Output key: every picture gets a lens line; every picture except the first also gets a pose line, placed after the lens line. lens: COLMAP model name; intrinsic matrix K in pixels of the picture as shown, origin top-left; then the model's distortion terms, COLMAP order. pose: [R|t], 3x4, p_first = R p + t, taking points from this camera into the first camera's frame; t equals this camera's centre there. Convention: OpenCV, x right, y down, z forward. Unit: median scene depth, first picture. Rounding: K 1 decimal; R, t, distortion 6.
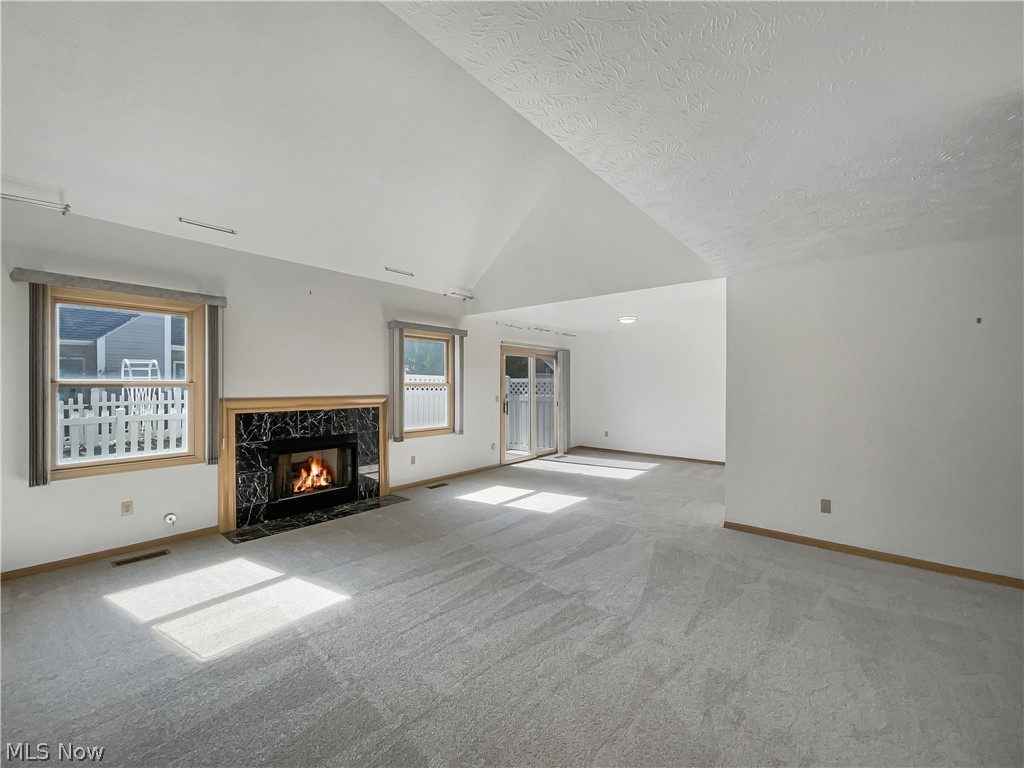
lens RADIAL K [[441.0, 0, 512.0], [0, 441.0, 384.0], [0, 0, 1]] dist [-0.000723, -0.000355]
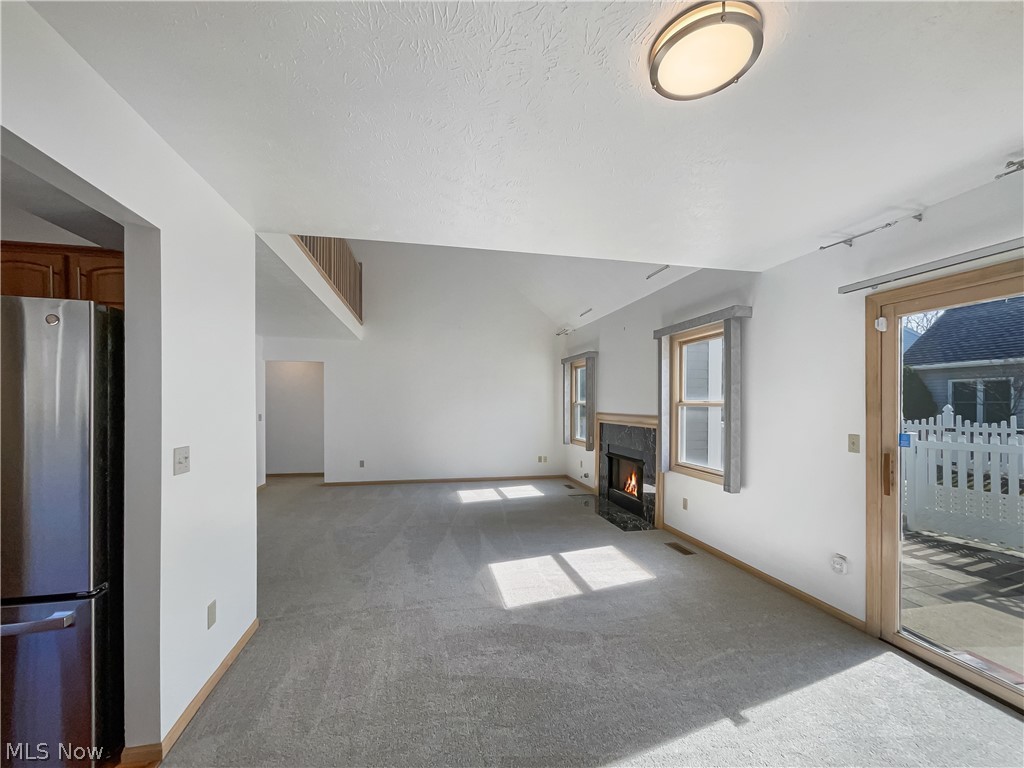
lens RADIAL K [[410.0, 0, 512.3], [0, 410.0, 402.2], [0, 0, 1]] dist [-0.000262, -0.000040]
pose [[-0.603715, -0.007409, -0.797166, 0.589827], [-0.009791, 0.999950, -0.001878, 0.001469], [0.797140, 0.006671, -0.603757, 1.337161]]
